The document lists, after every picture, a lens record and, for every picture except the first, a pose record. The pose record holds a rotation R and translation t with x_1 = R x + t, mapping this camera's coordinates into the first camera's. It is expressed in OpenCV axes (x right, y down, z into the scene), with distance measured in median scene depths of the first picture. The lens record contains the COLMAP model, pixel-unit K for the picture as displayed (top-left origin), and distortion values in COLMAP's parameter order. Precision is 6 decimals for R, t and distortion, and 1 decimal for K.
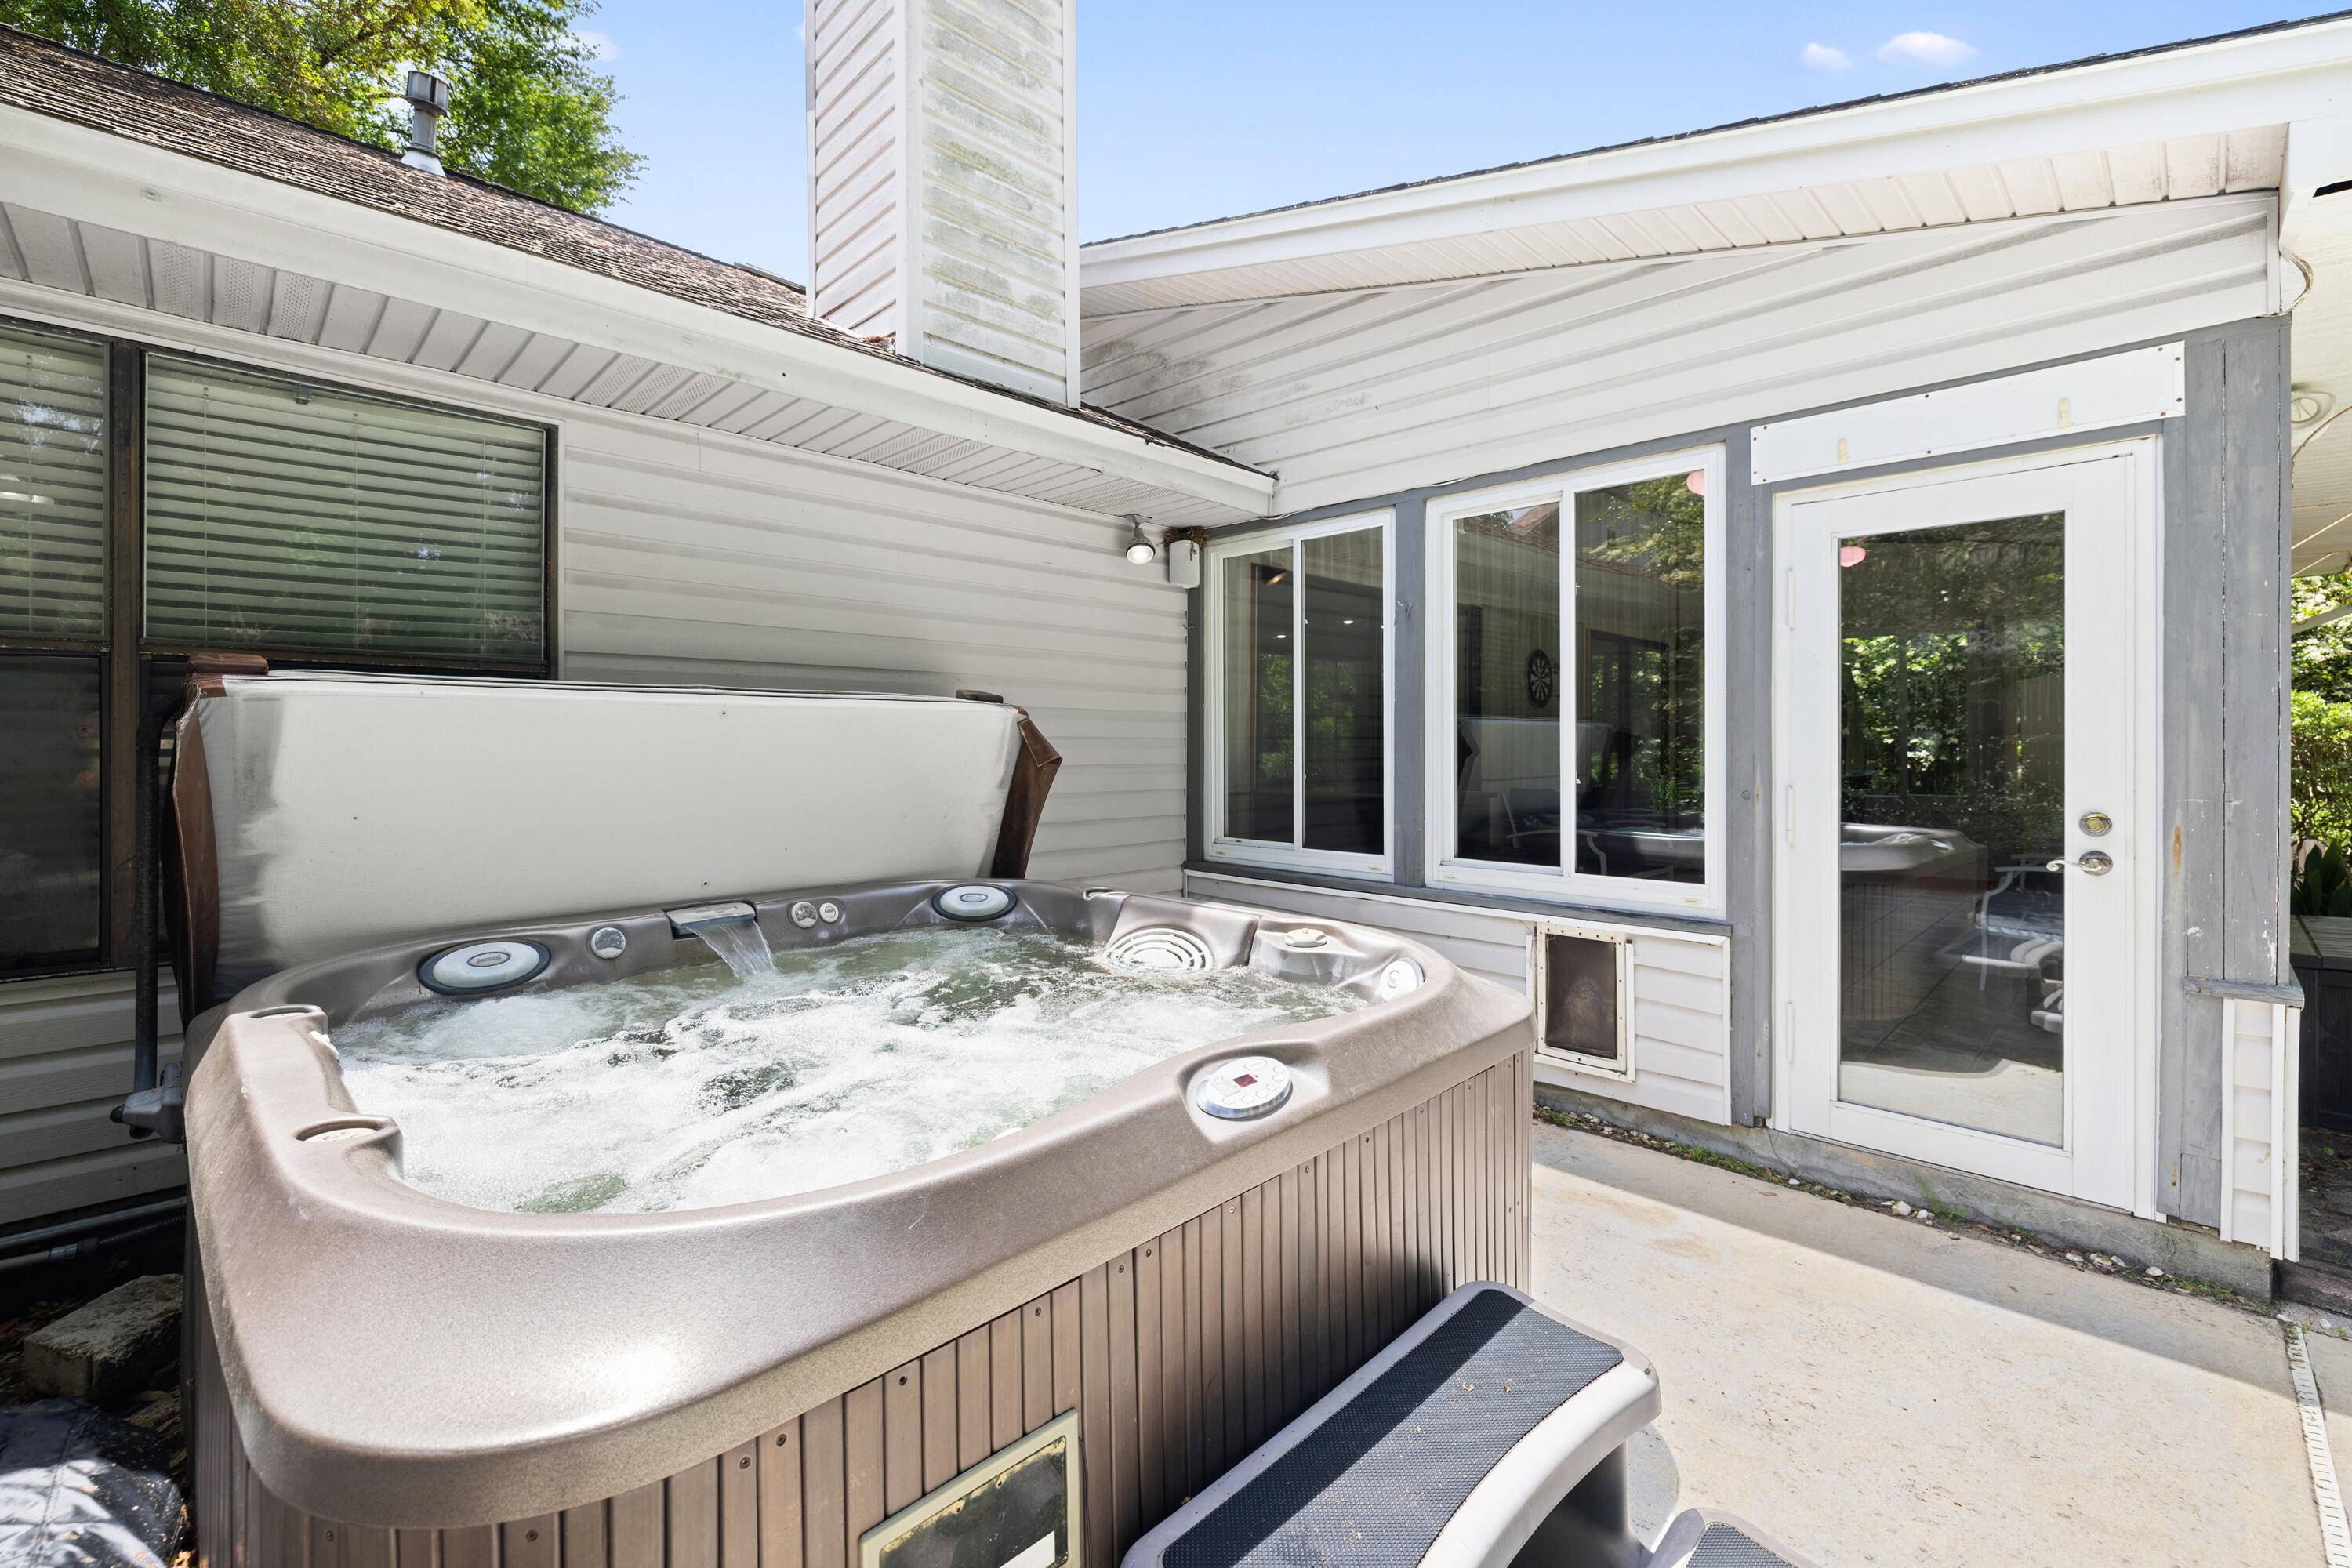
lens RADIAL K [[1030.1, 0, 1156.5], [0, 1030.1, 743.2], [0, 0, 1]] dist [-0.000790, -0.000037]
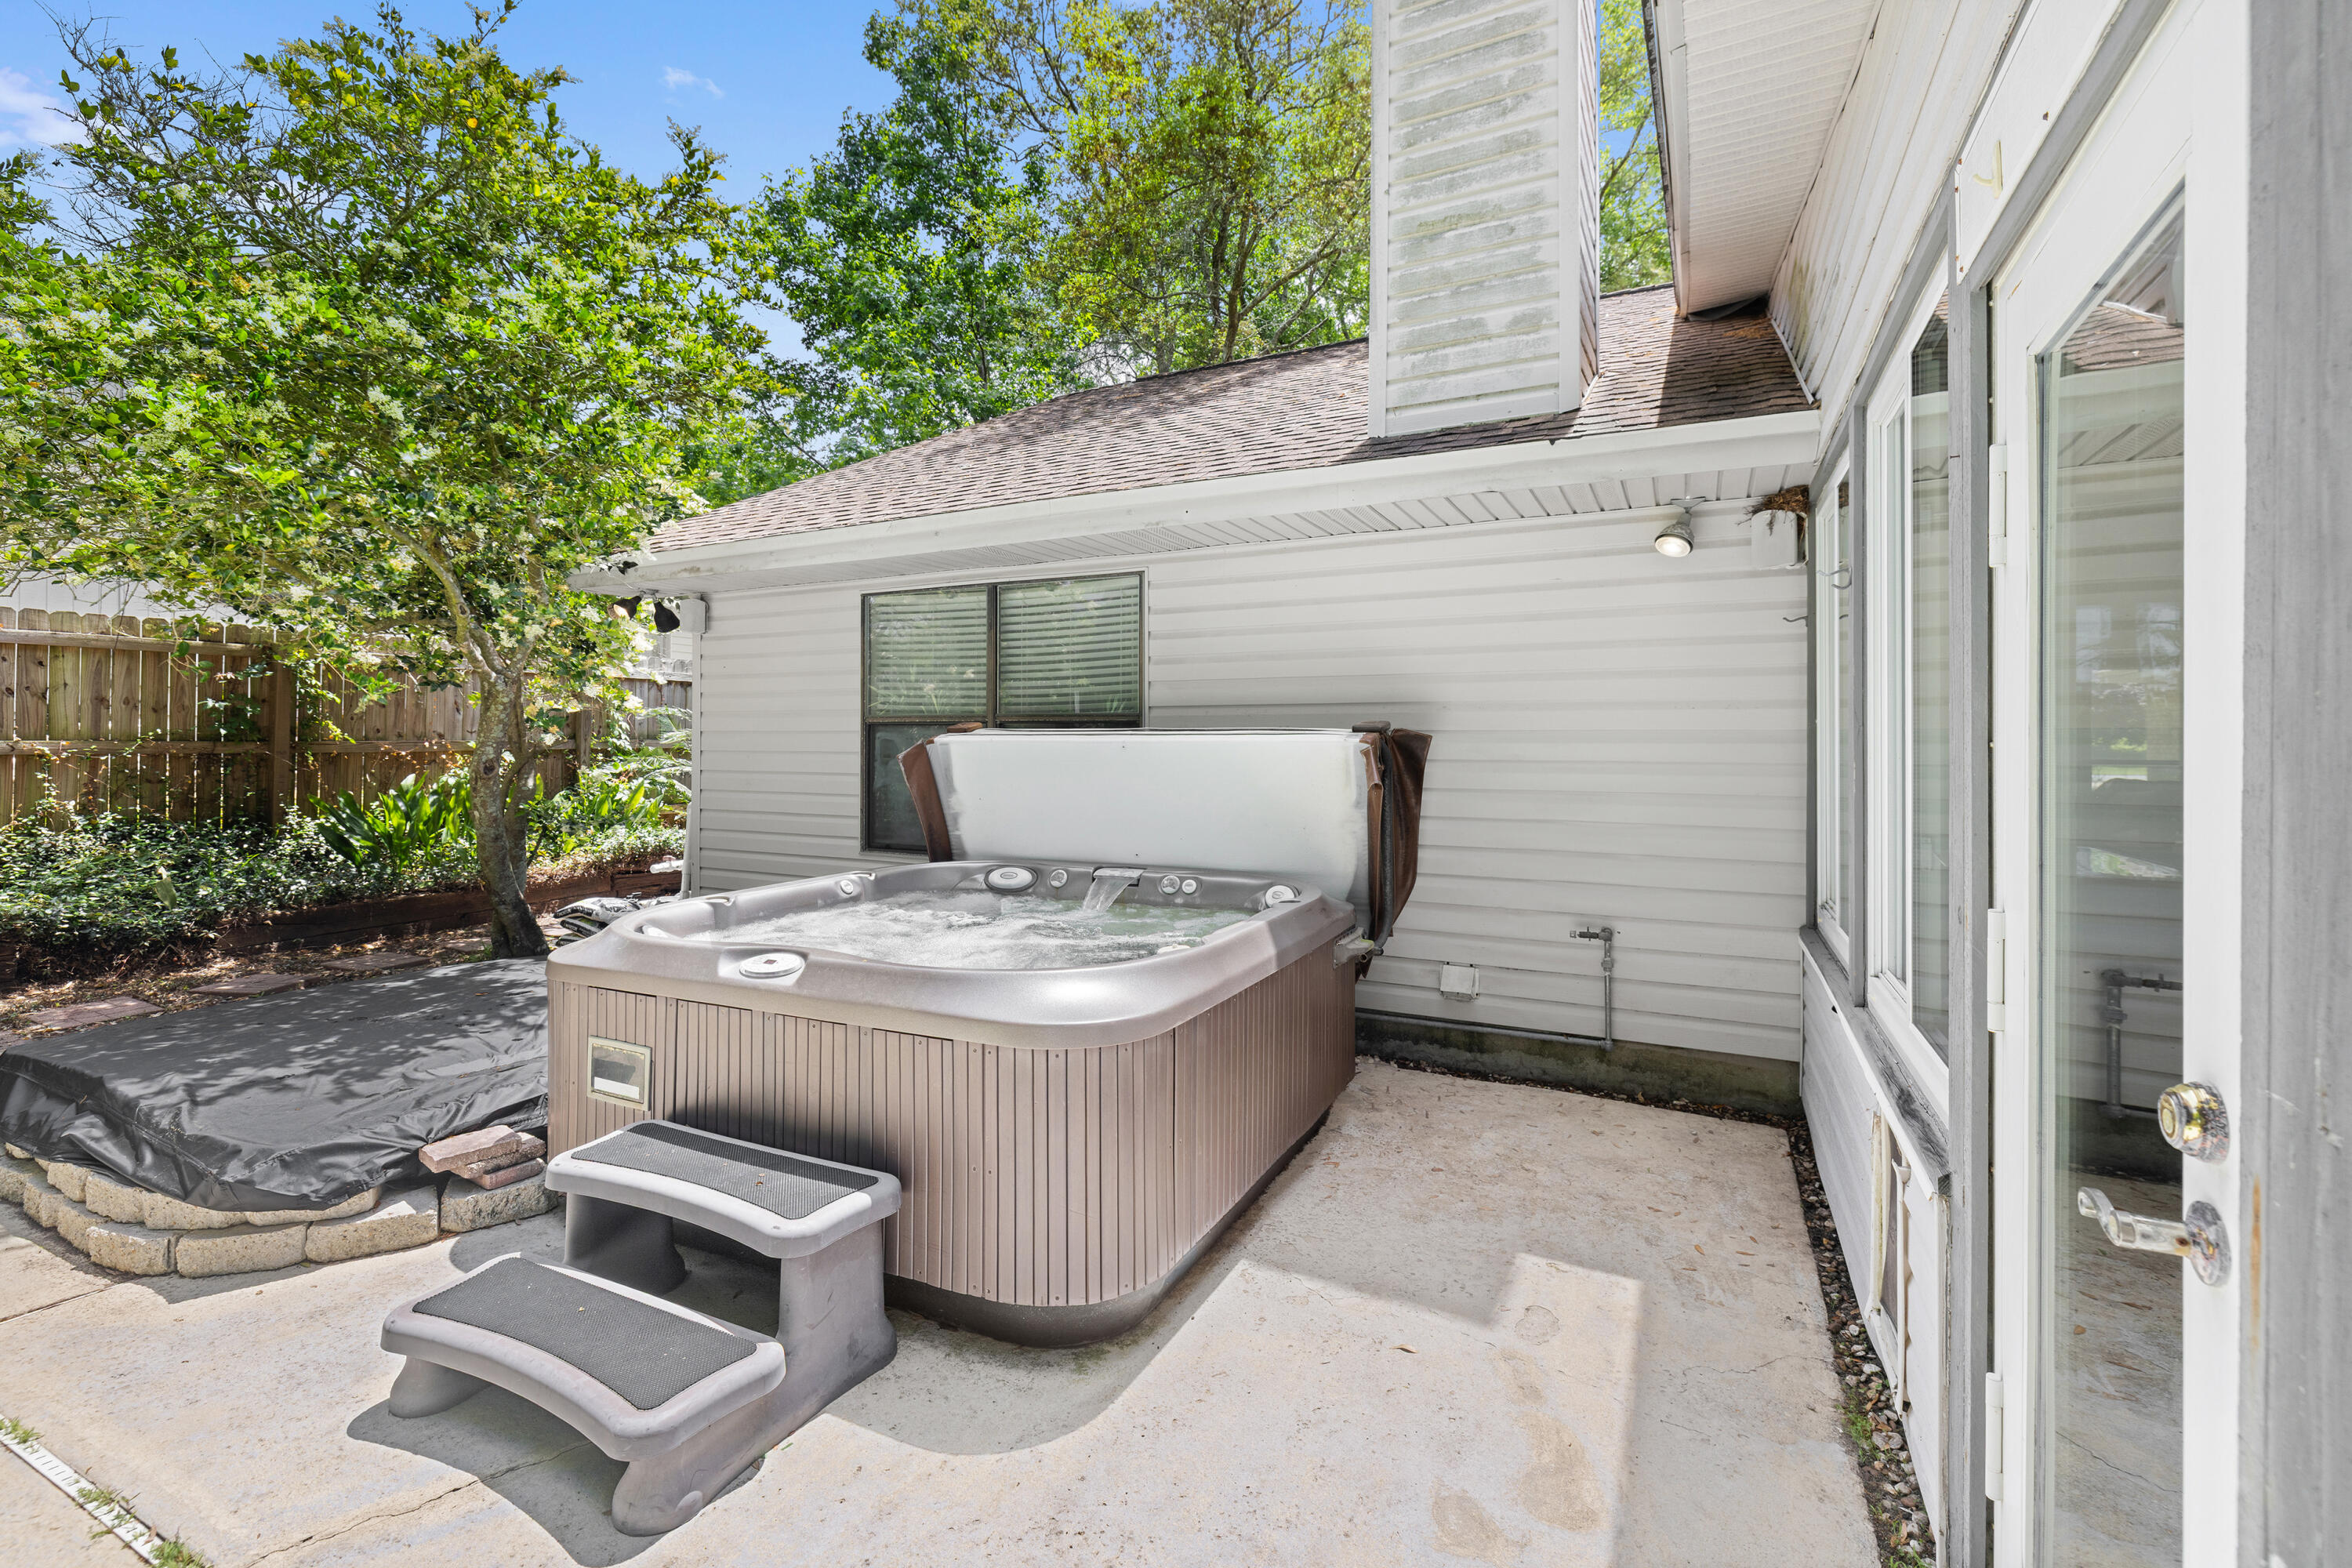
lens RADIAL K [[1024.4, 0, 1178.1], [0, 1024.4, 733.8], [0, 0, 1]] dist [-0.001570, -0.000118]
pose [[0.315557, -0.004354, -0.948897, 0.912682], [-0.001310, 0.999987, -0.005024, -0.034476], [0.948906, 0.002828, 0.315547, 0.487077]]
